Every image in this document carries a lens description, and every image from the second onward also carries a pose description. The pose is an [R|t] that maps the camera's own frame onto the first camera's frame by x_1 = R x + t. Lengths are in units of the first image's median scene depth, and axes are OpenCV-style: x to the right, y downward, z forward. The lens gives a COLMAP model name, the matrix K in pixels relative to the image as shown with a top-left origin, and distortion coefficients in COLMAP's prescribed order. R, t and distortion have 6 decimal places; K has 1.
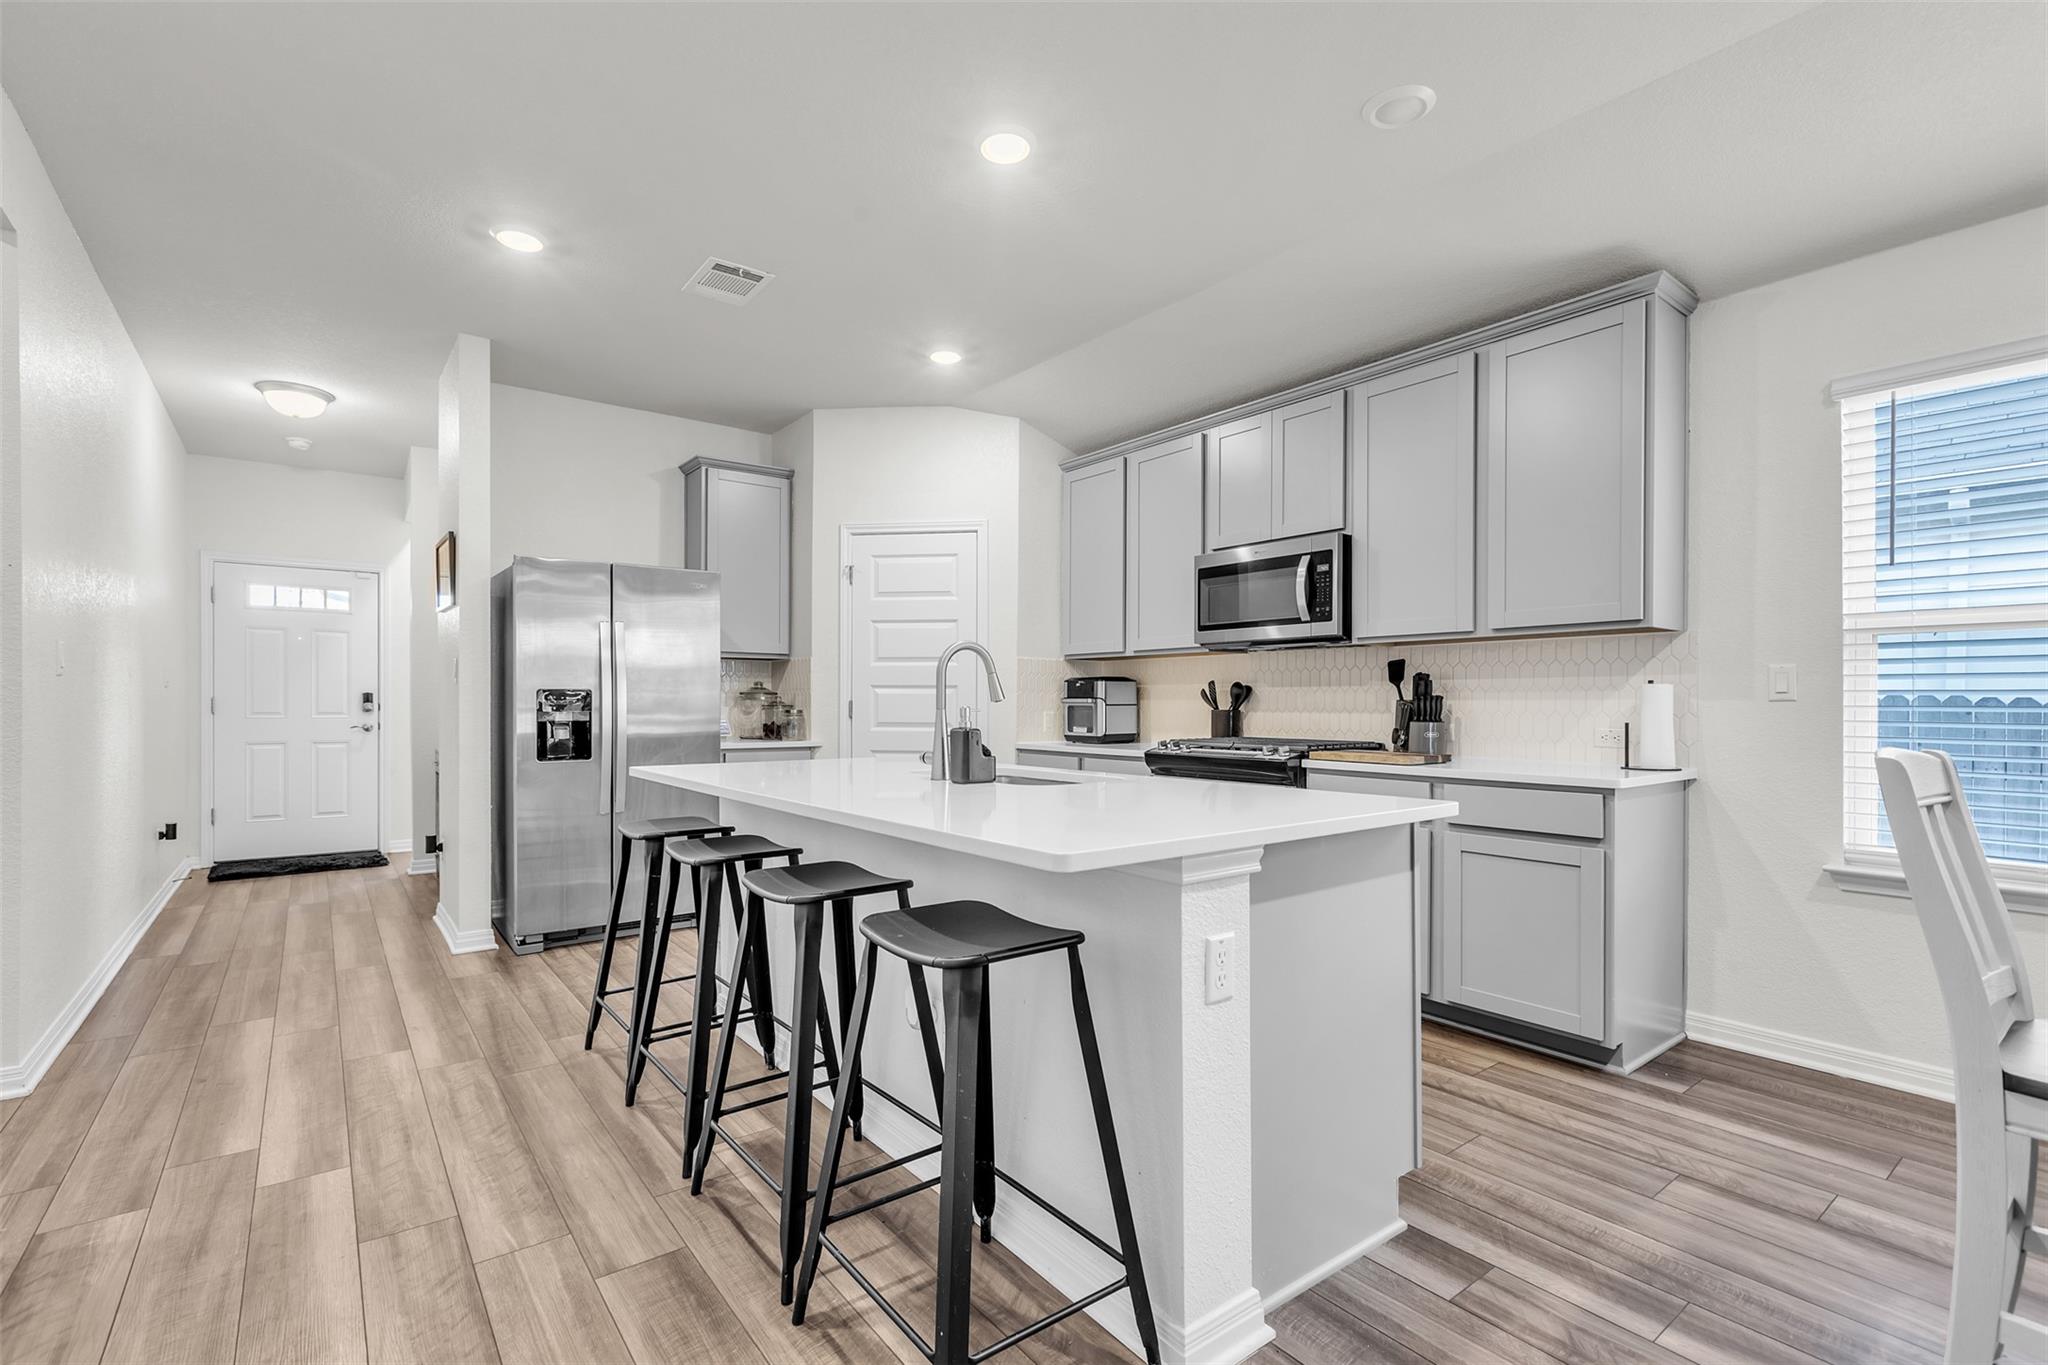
lens RADIAL K [[919.6, 0, 1015.3], [0, 919.6, 696.5], [0, 0, 1]] dist [-0.001007, -0.000408]
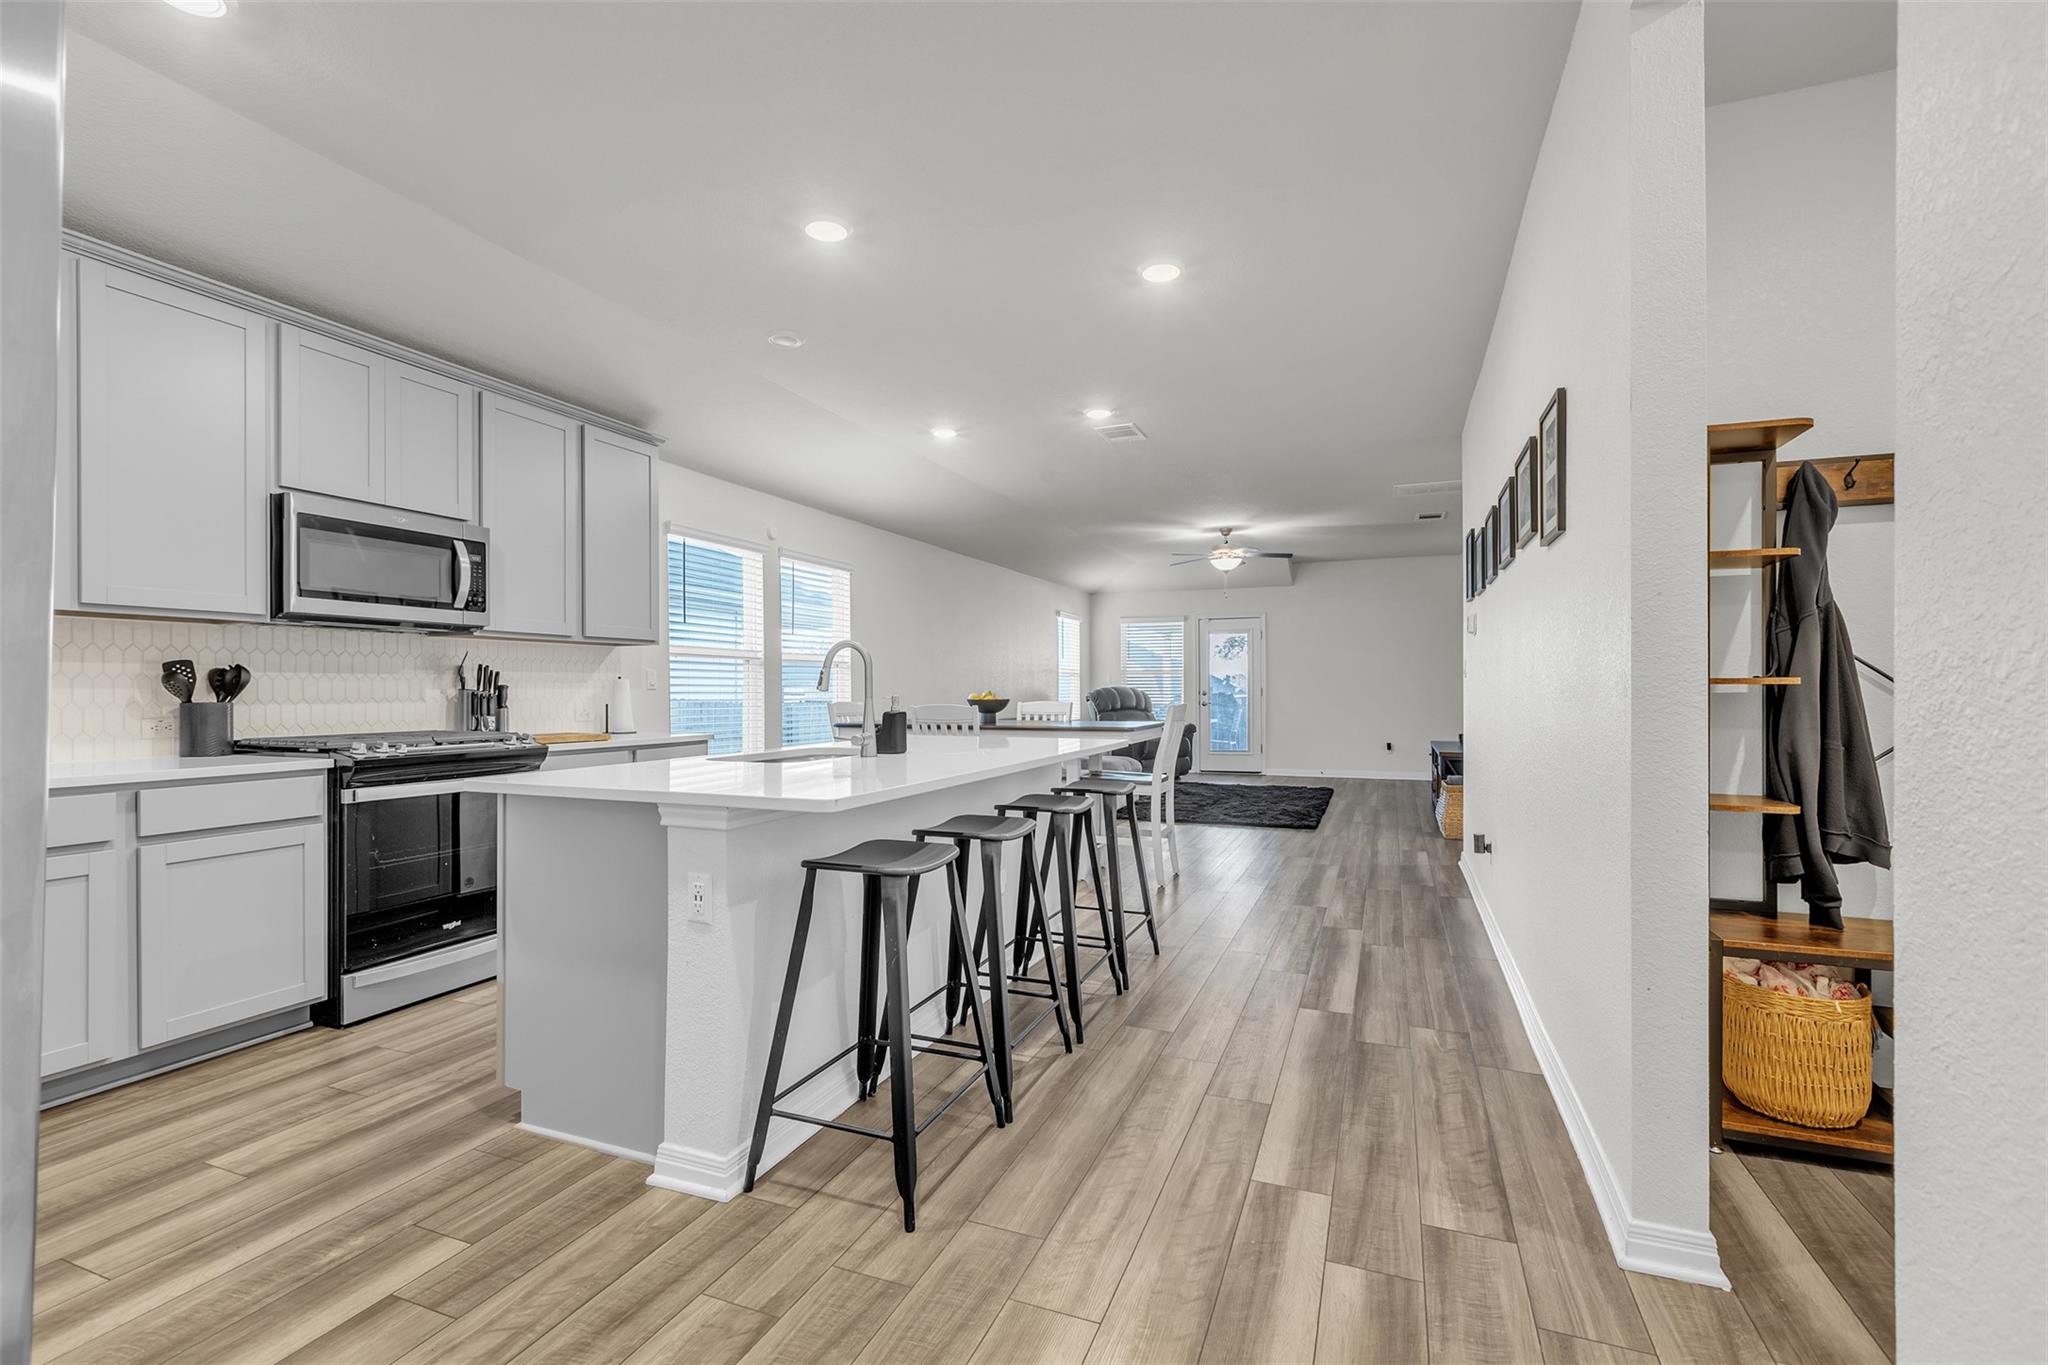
lens RADIAL K [[919.6, 0, 1015.3], [0, 919.6, 696.5], [0, 0, 1]] dist [-0.001007, -0.000408]
pose [[-0.506741, -0.007195, 0.862068, -1.365926], [-0.006379, 0.999969, 0.004596, 0.005221], [-0.862075, -0.003170, -0.506771, 1.632363]]
